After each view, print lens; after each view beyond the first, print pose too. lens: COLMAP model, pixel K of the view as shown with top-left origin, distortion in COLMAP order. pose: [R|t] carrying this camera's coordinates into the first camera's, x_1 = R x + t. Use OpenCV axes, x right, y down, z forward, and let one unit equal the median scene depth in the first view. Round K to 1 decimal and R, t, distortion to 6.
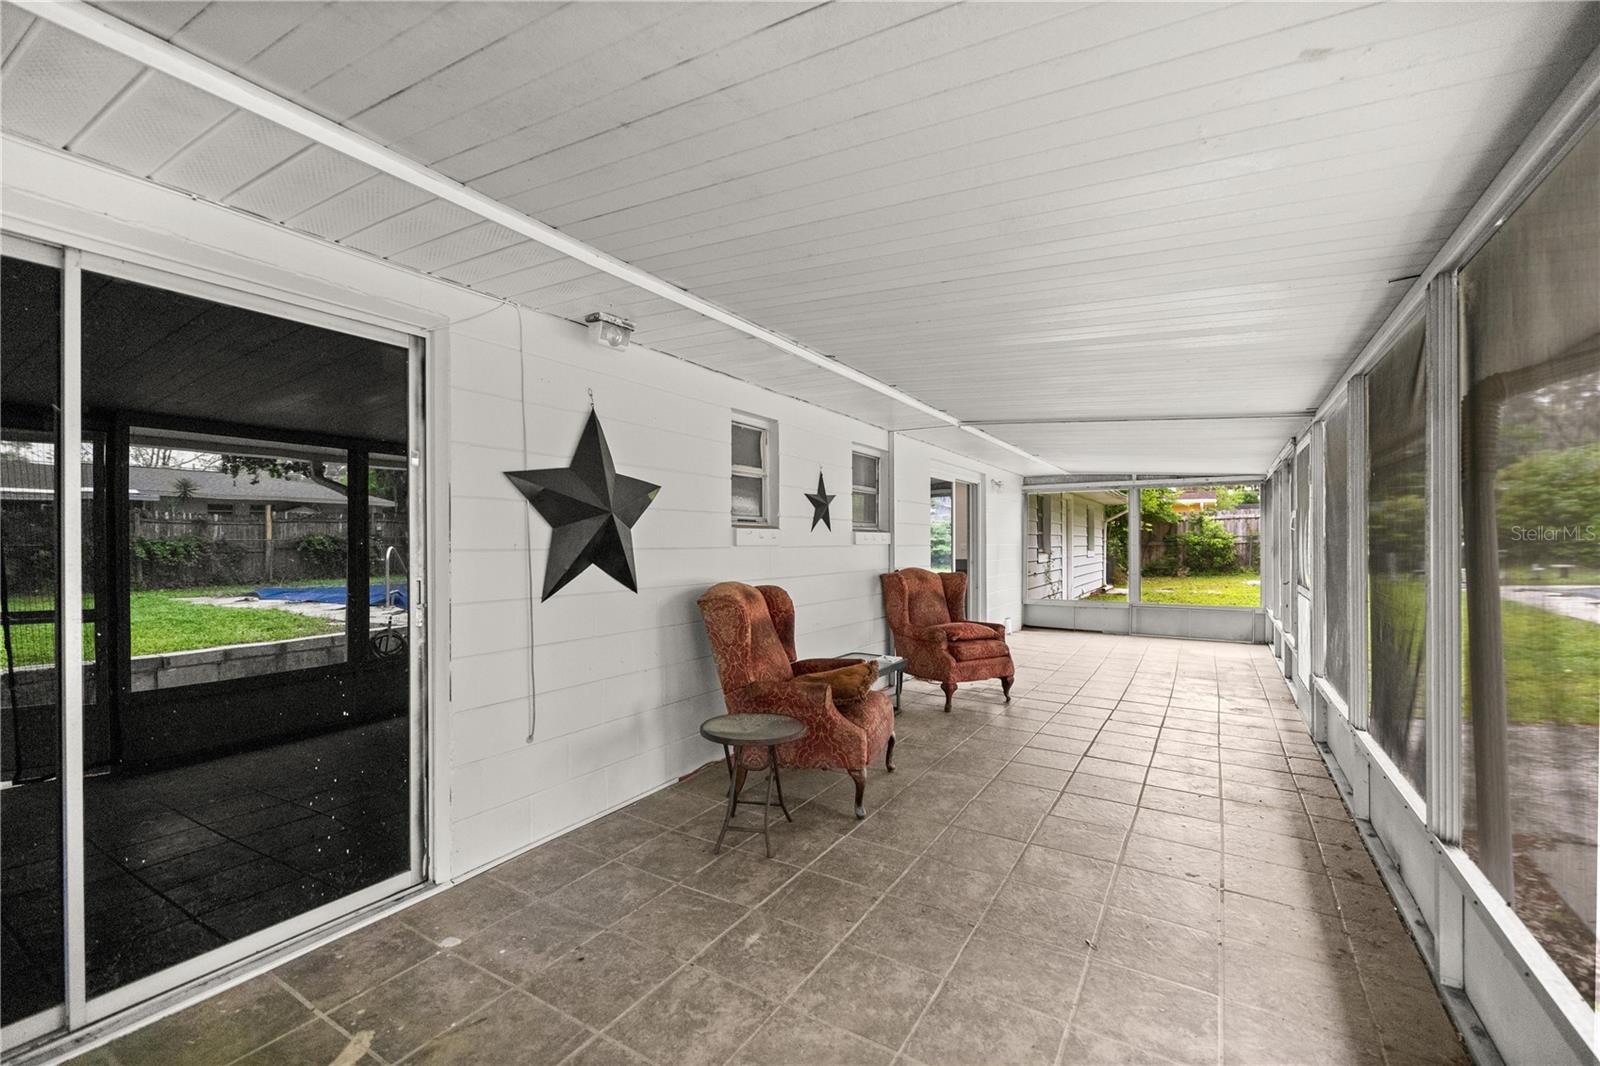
lens RADIAL K [[675.6, 0, 808.4], [0, 675.6, 540.5], [0, 0, 1]] dist [-0.001493, -0.000087]
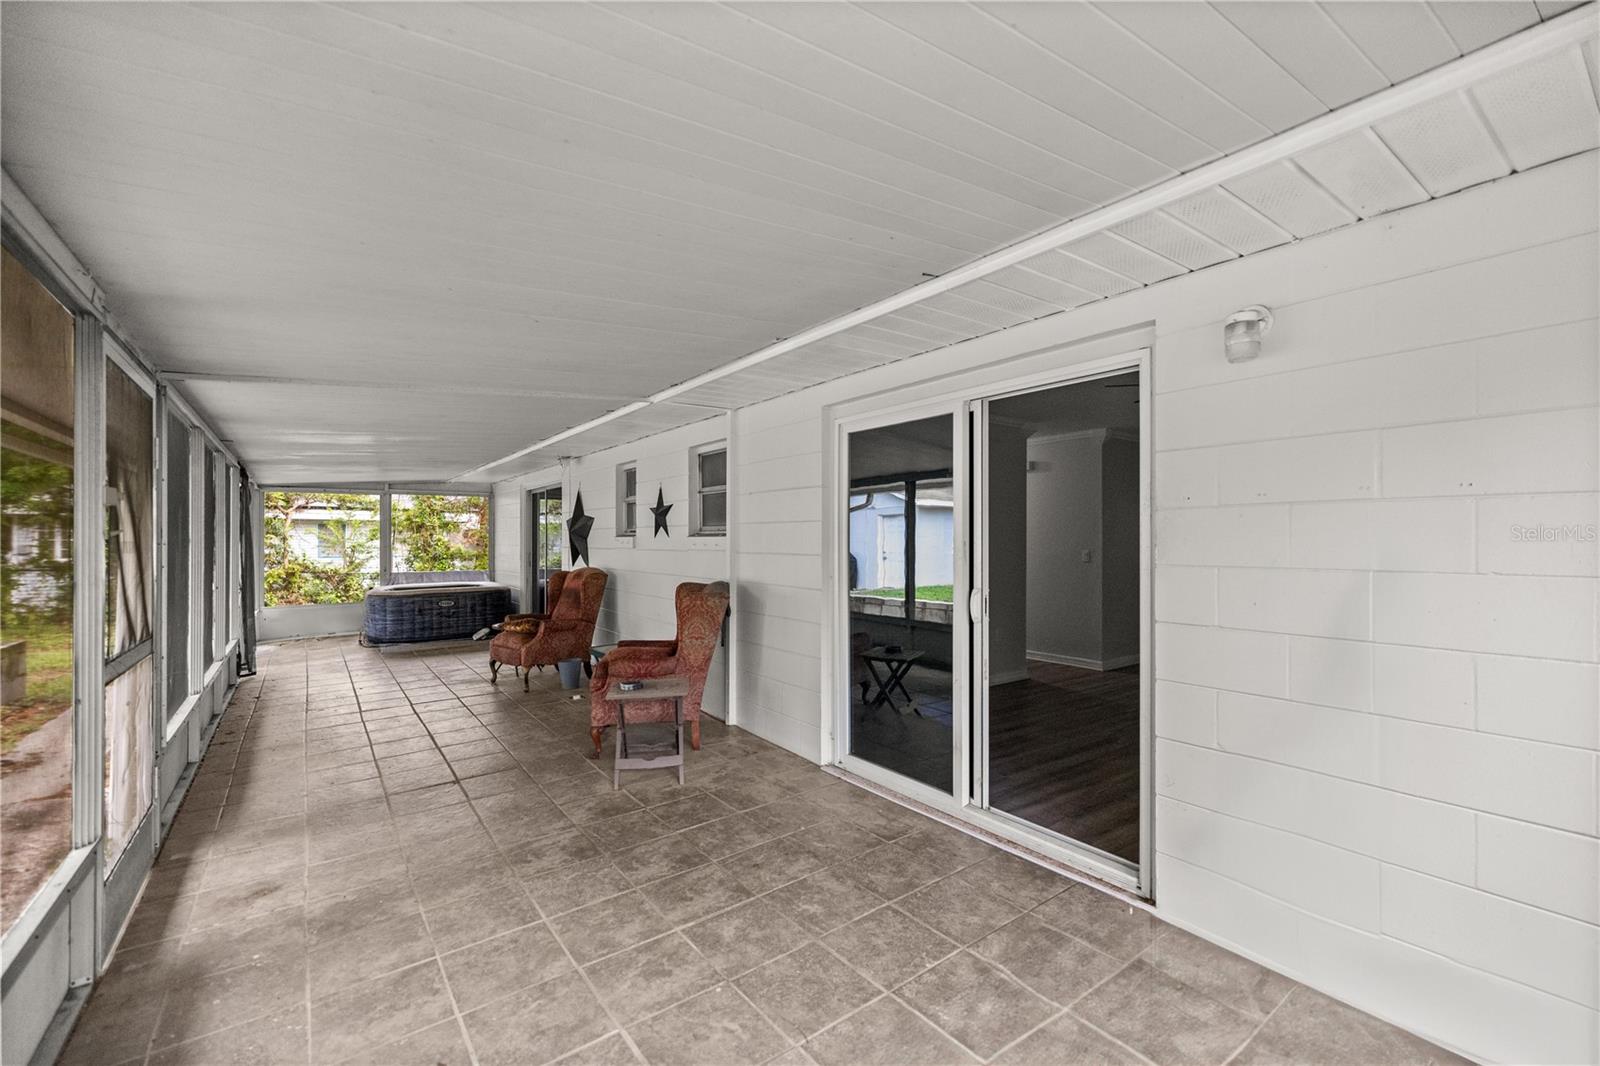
lens RADIAL K [[675.6, 0, 806.2], [0, 675.6, 533.4], [0, 0, 1]] dist [-0.001493, -0.000087]
pose [[-0.386261, -0.003344, -0.922384, 1.020706], [0.003518, 0.999981, -0.005099, -0.013879], [0.922383, -0.005214, -0.386241, 1.698544]]
